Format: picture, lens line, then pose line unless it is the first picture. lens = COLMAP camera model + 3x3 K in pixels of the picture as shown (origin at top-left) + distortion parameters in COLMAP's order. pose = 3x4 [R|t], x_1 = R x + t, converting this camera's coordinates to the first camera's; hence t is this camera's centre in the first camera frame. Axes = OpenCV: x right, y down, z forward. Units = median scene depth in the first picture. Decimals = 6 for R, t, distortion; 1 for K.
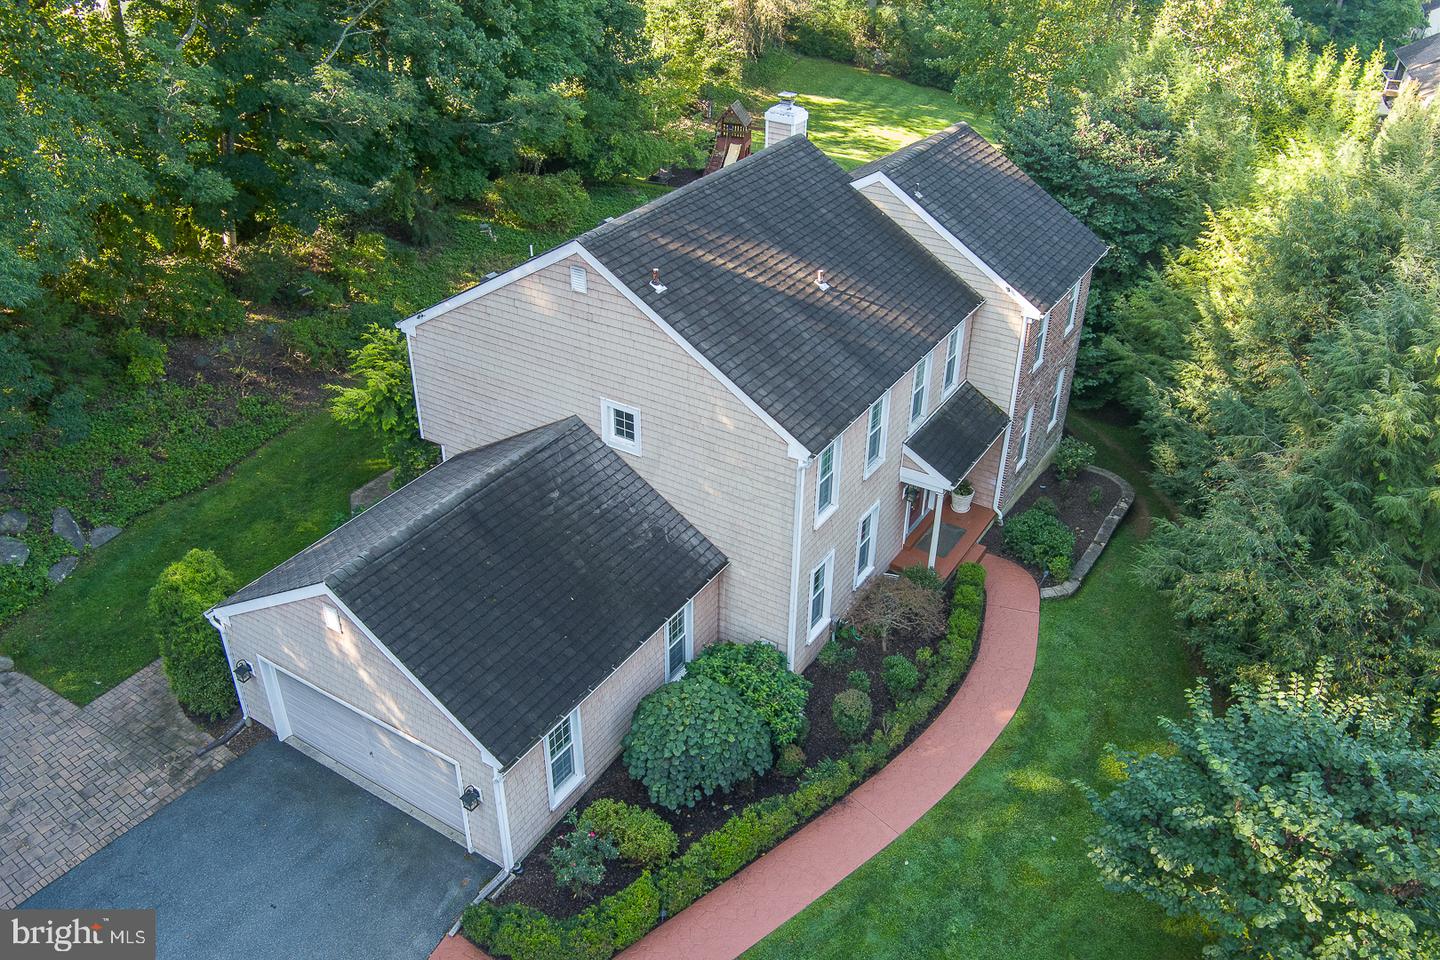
lens RADIAL K [[1164.2, 0, 720.0], [0, 1164.2, 480.0], [0, 0, 1]] dist [-0.086771, 0.048419]
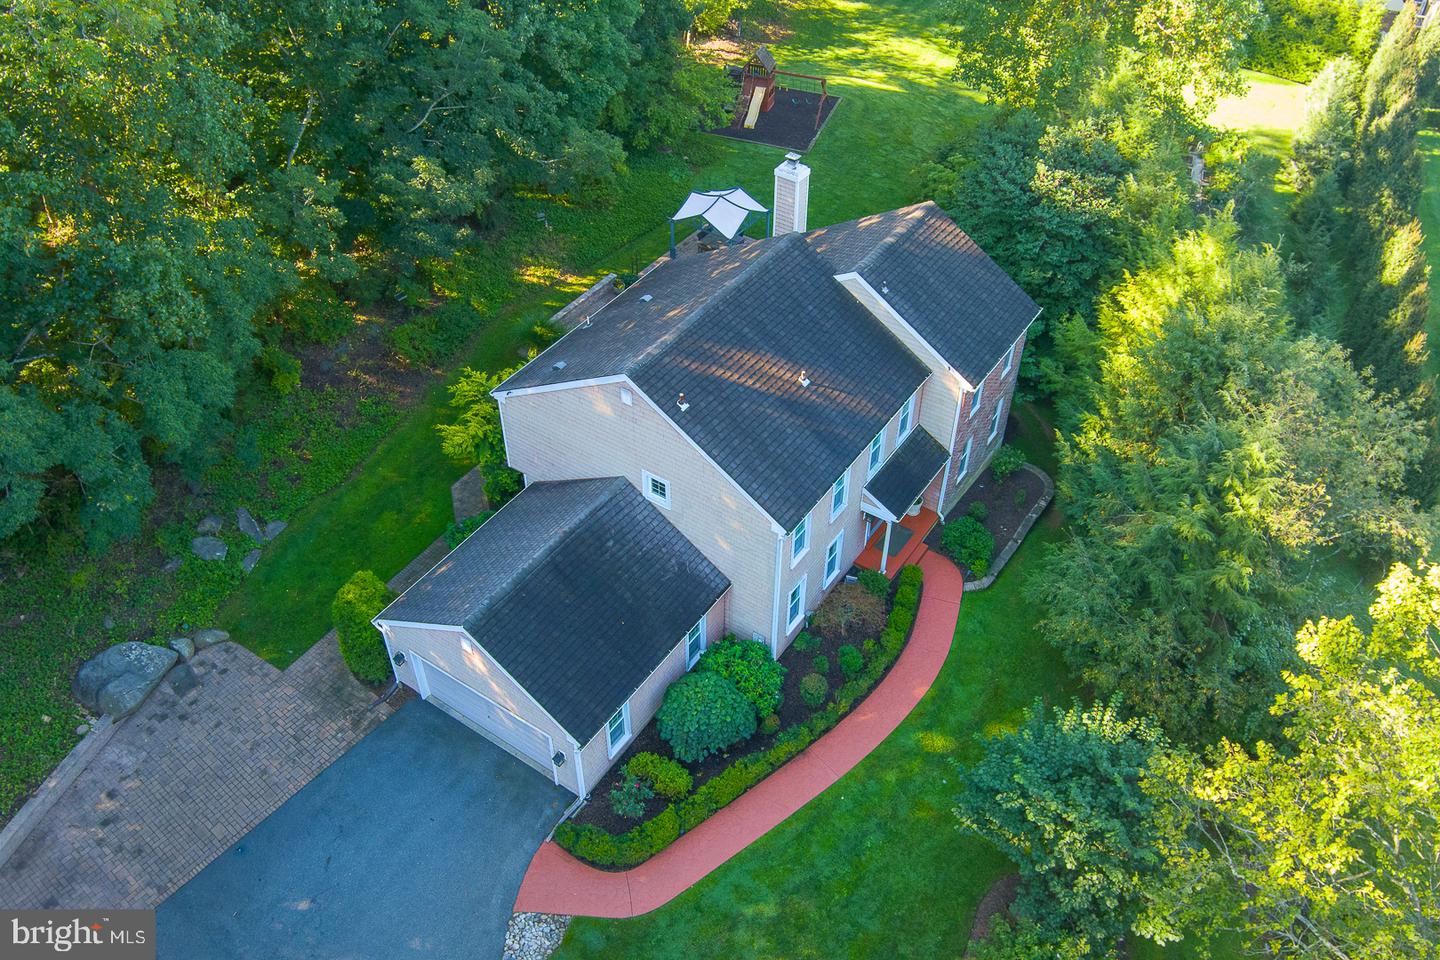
lens RADIAL K [[1164.2, 0, 720.0], [0, 1164.2, 480.0], [0, 0, 1]] dist [-0.086771, 0.048419]
pose [[0.999455, 0.019329, -0.026755, 0.029671], [-0.014013, 0.982401, 0.186257, -0.324718], [0.029884, -0.185780, 0.982137, -0.382040]]
